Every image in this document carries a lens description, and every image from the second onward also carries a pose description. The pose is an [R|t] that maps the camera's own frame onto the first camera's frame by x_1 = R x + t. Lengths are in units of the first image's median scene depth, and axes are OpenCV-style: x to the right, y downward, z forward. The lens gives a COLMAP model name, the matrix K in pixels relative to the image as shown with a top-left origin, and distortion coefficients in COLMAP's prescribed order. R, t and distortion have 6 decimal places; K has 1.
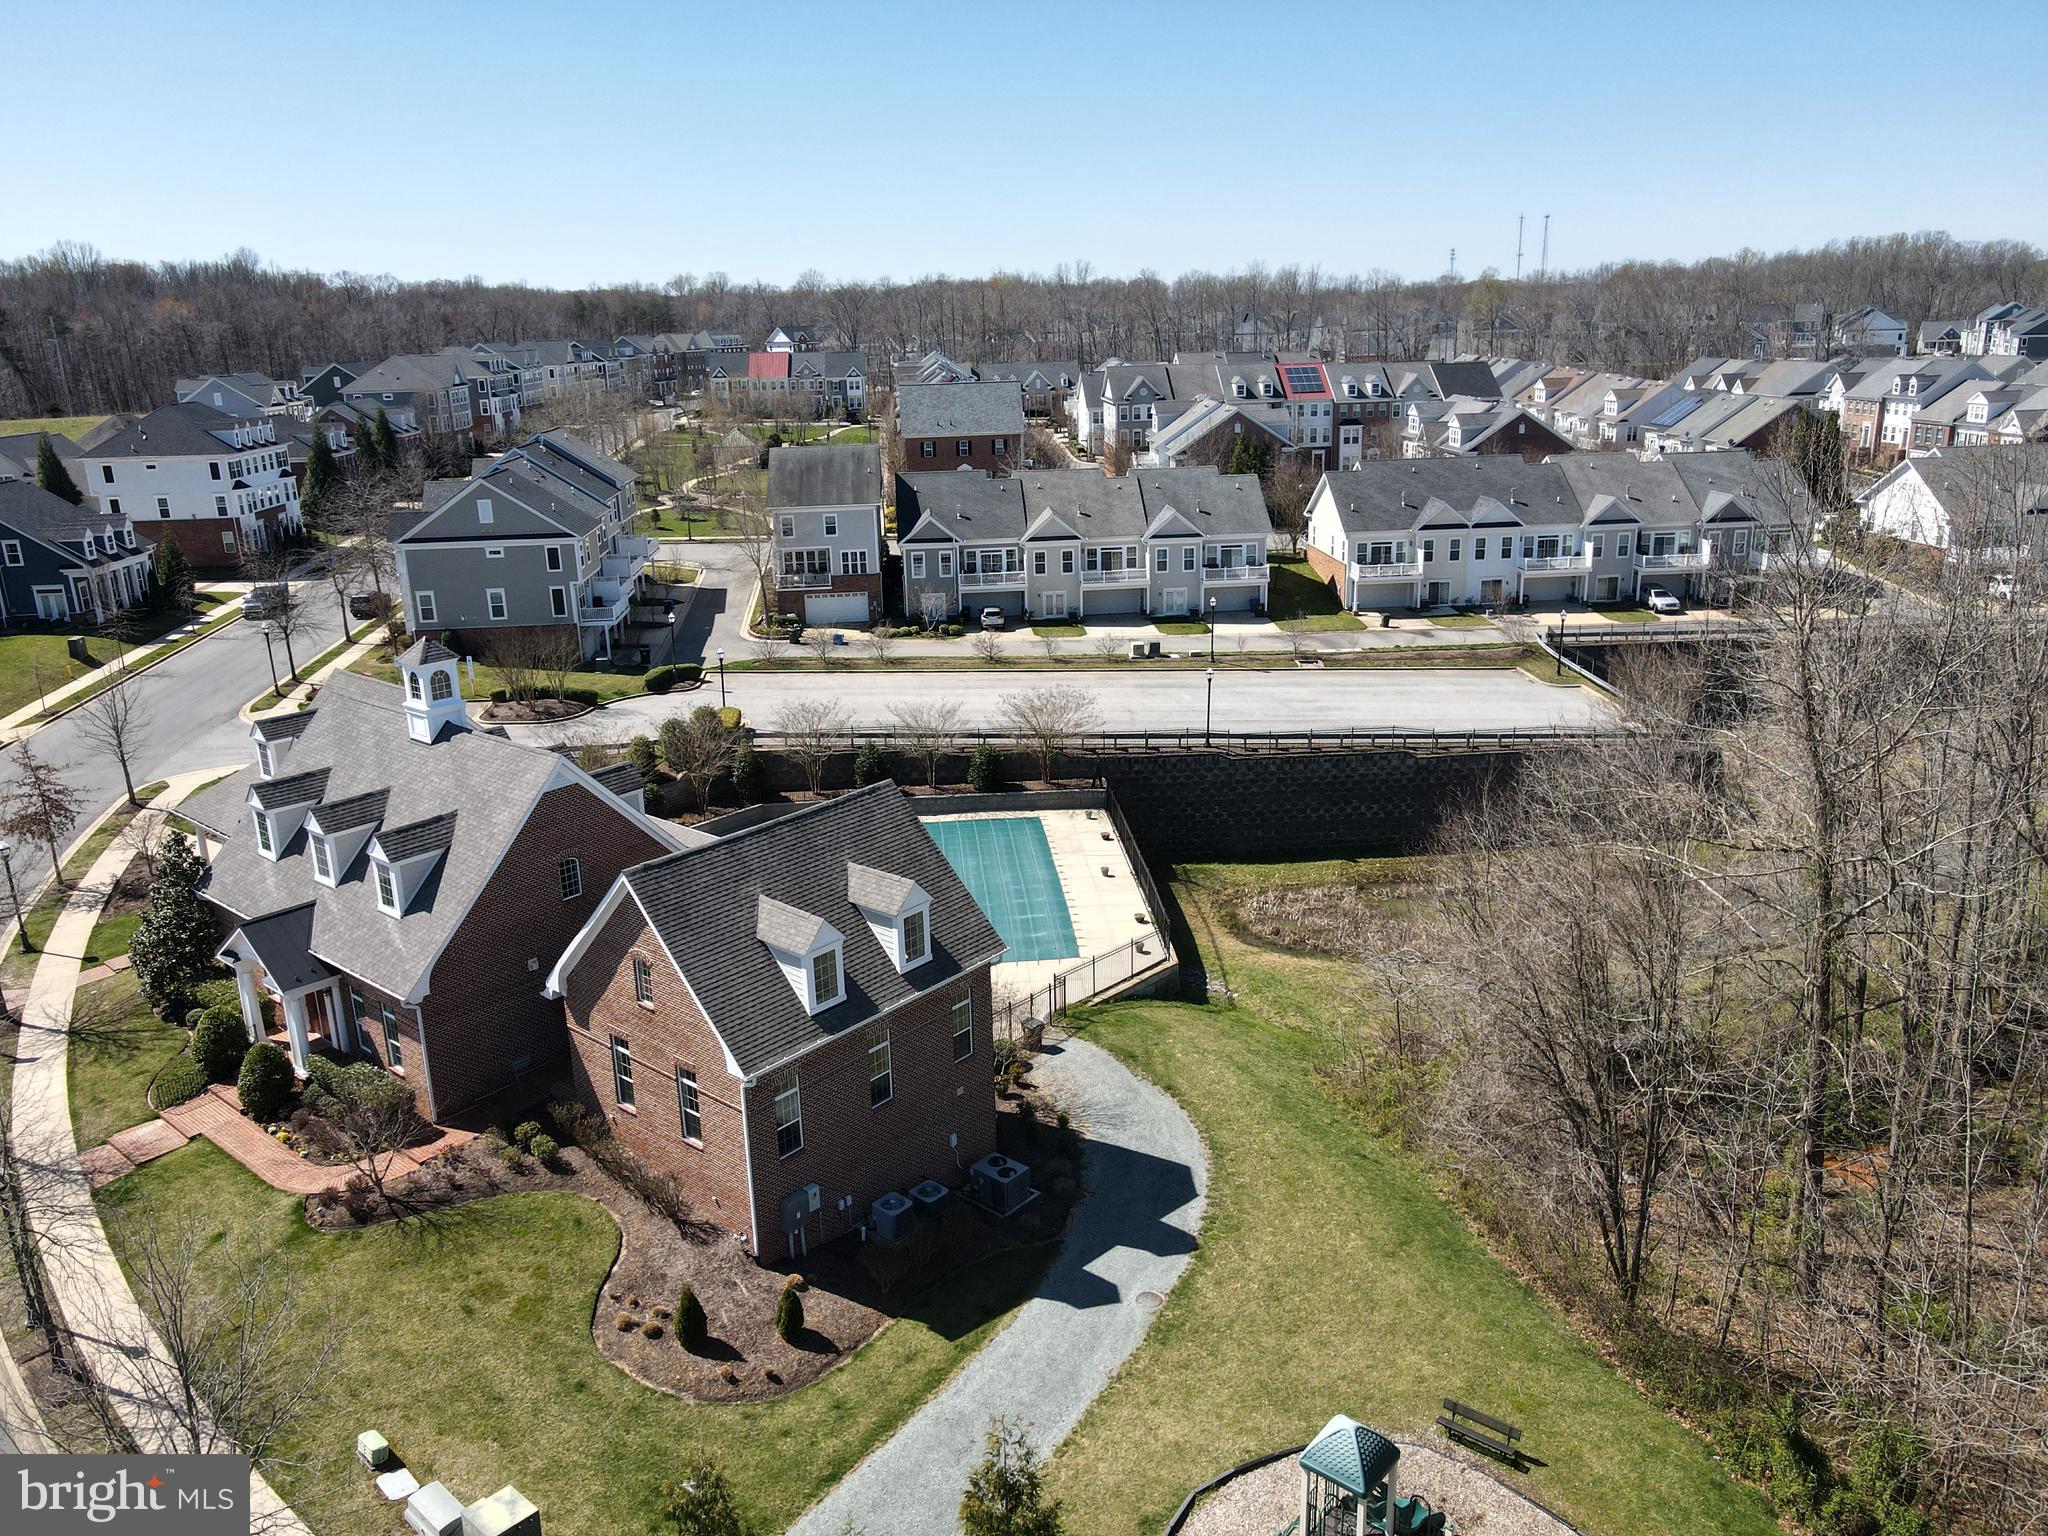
lens RADIAL K [[1498.2, 0, 1008.8], [0, 1498.2, 761.0], [0, 0, 1]] dist [-0.001183, 0.030764]
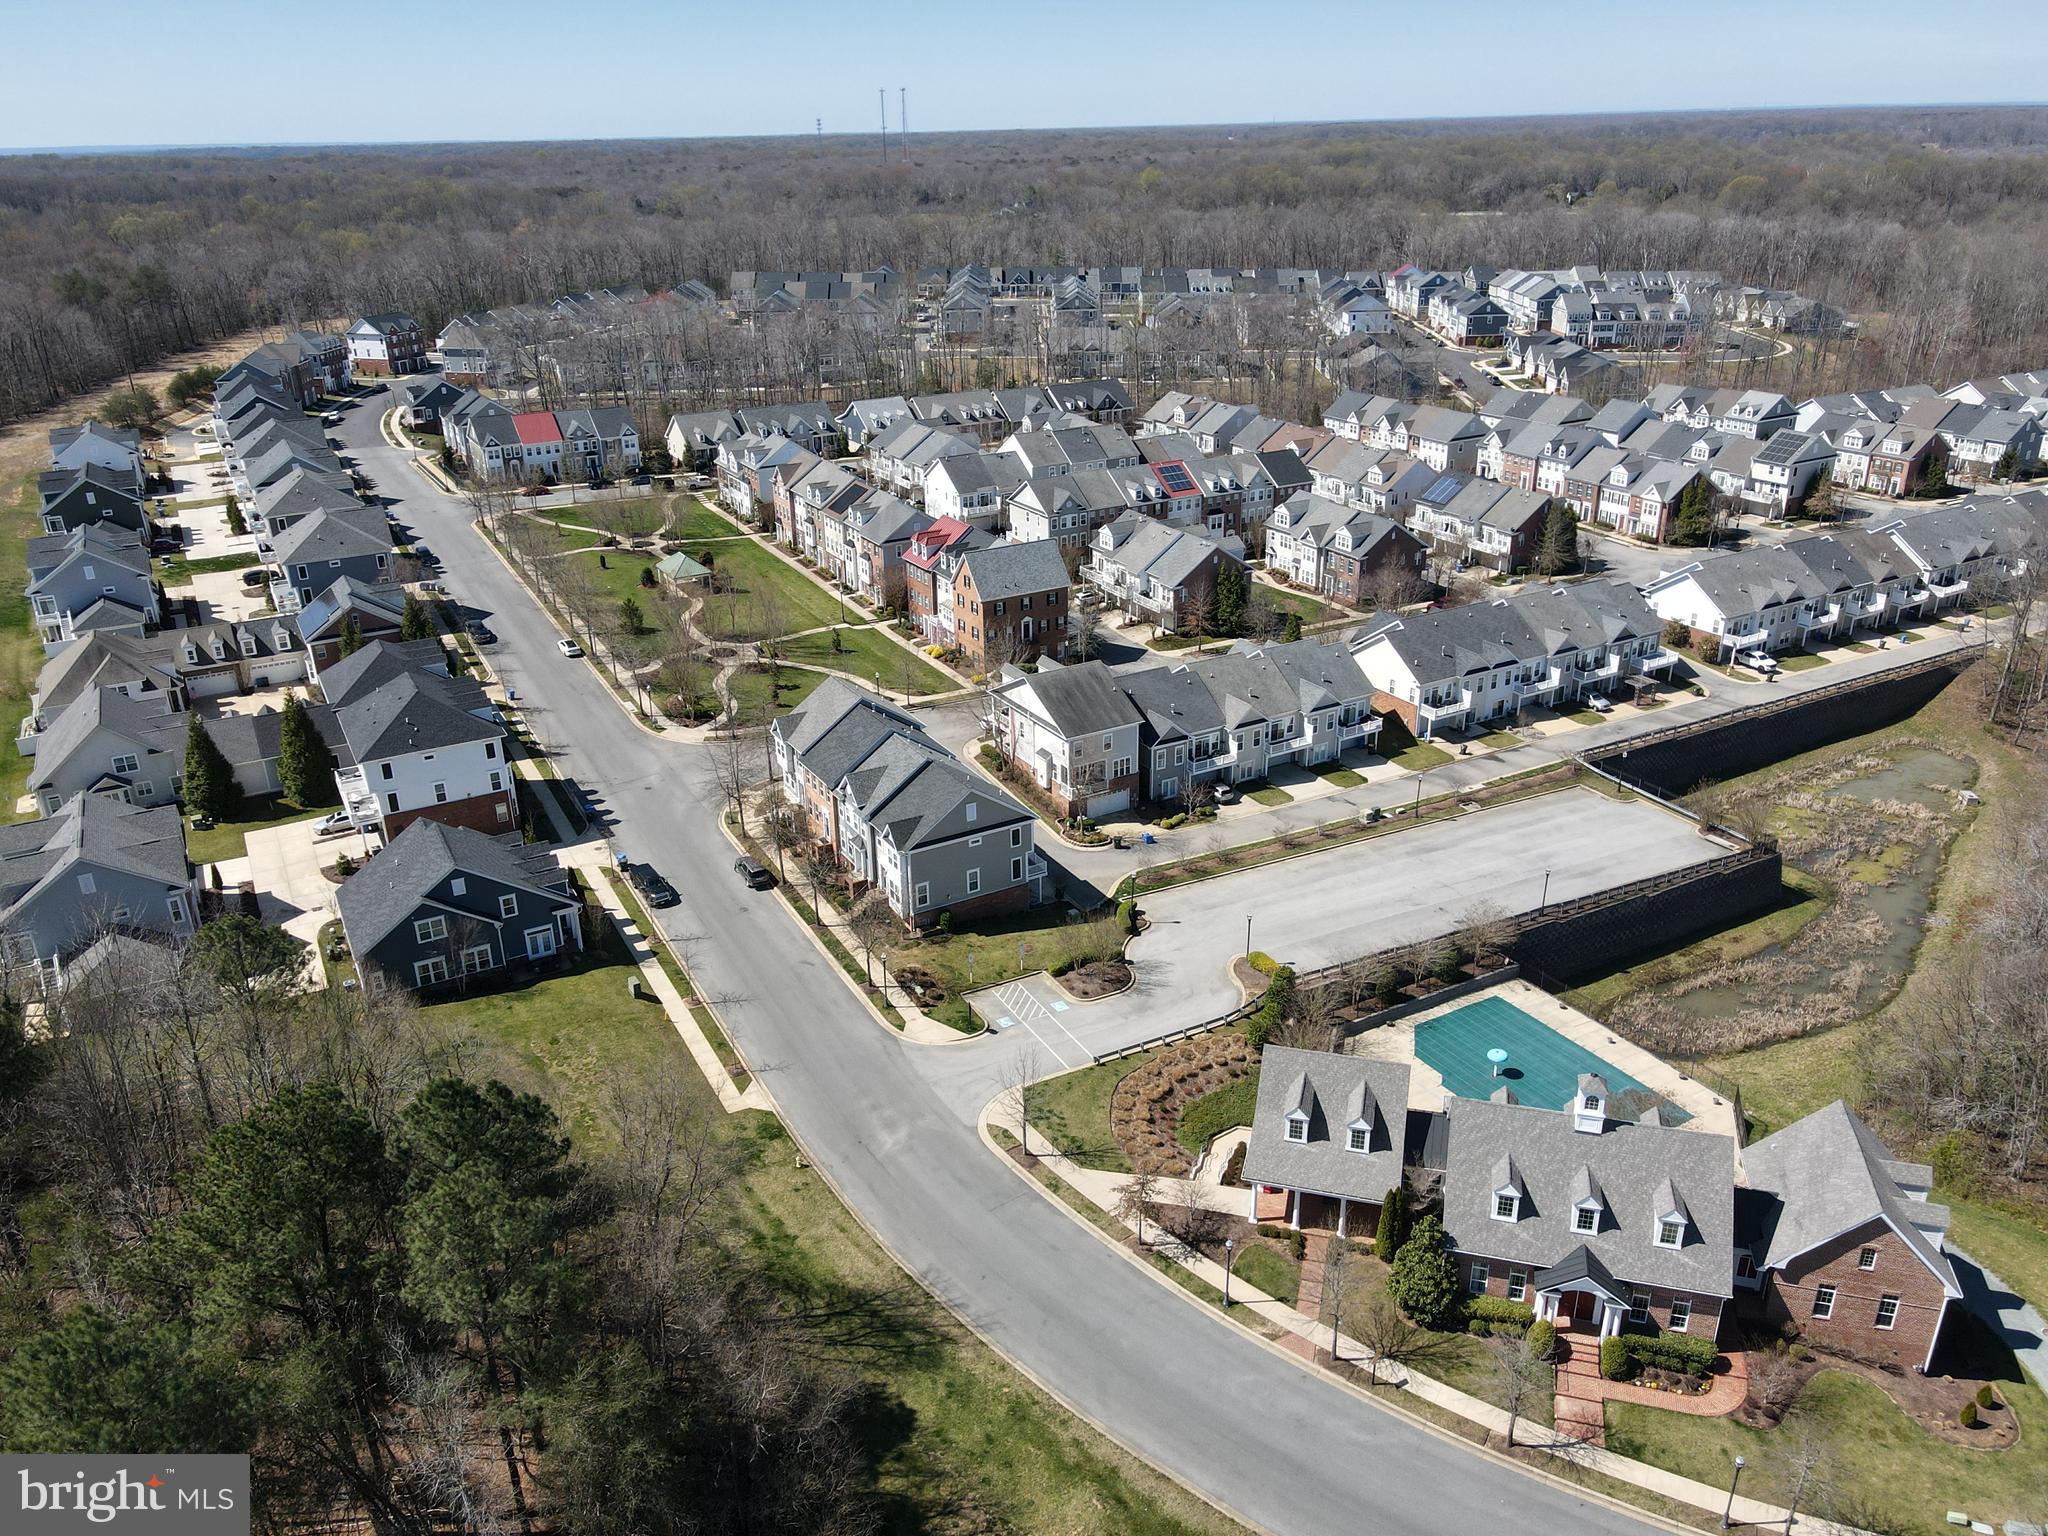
lens RADIAL K [[1498.2, 0, 1014.0], [0, 1498.2, 765.8], [0, 0, 1]] dist [-0.001183, 0.030764]
pose [[0.906500, -0.155127, 0.392675, -0.663812], [0.114328, 0.985498, 0.125393, -0.295846], [-0.406432, -0.068774, 0.911089, -0.098716]]
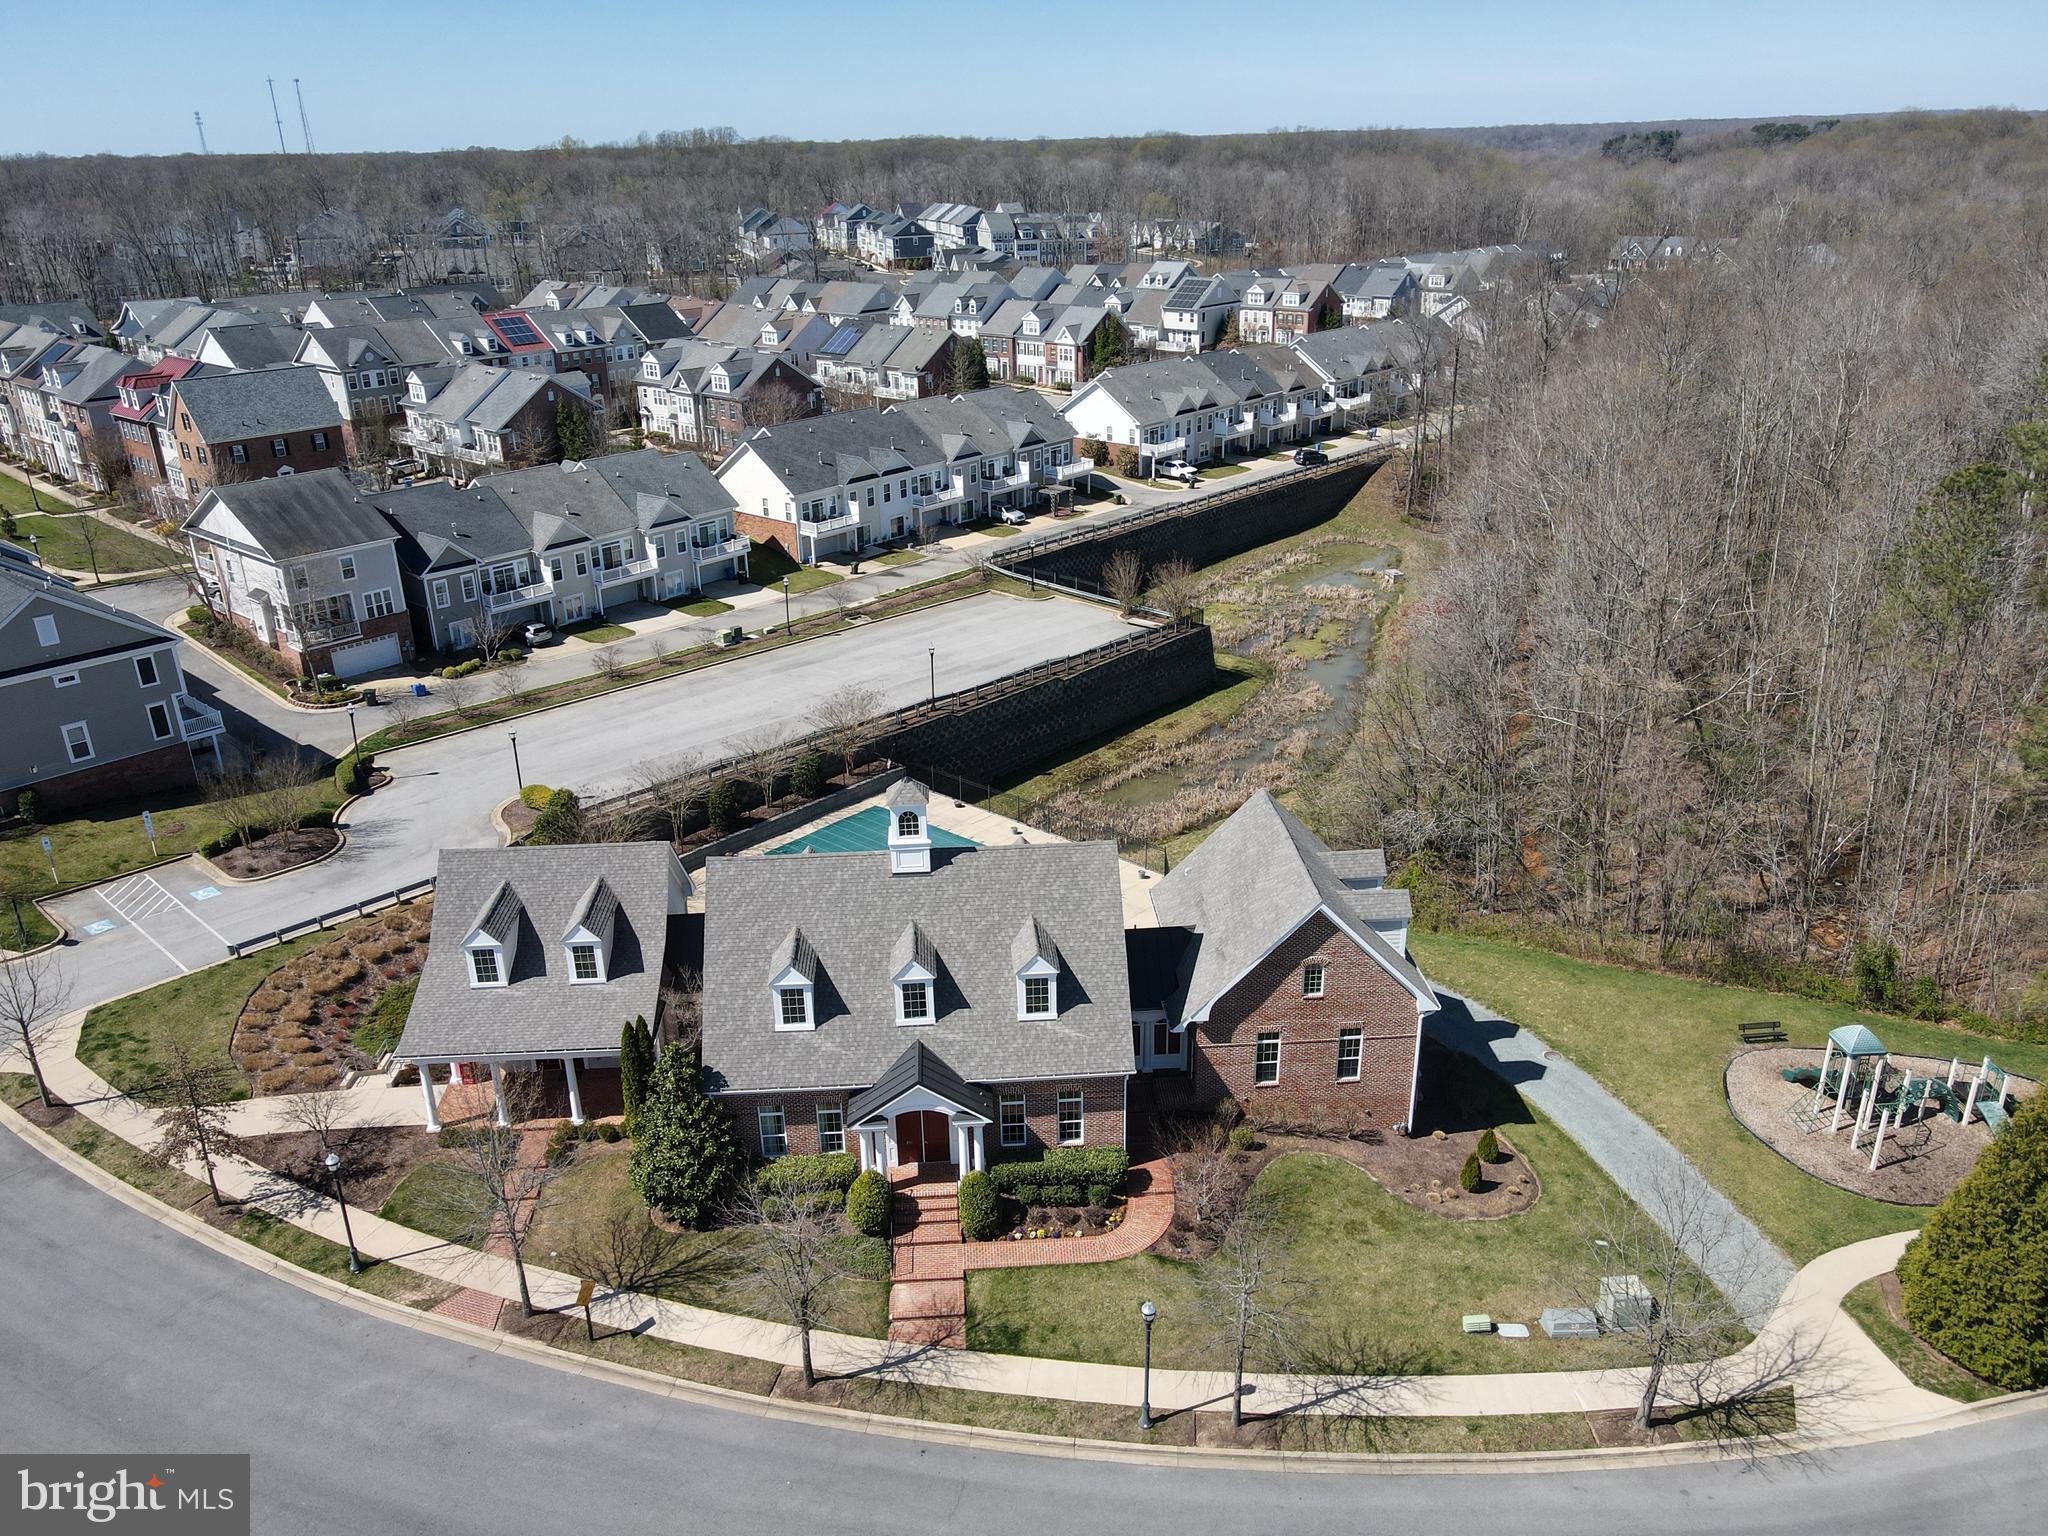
lens RADIAL K [[1498.2, 0, 1013.7], [0, 1498.2, 763.8], [0, 0, 1]] dist [-0.001183, 0.030764]
pose [[0.721457, -0.253171, 0.644519, -0.429111], [0.199482, 0.967297, 0.156666, -0.102595], [-0.663104, 0.015542, 0.748366, 0.063362]]
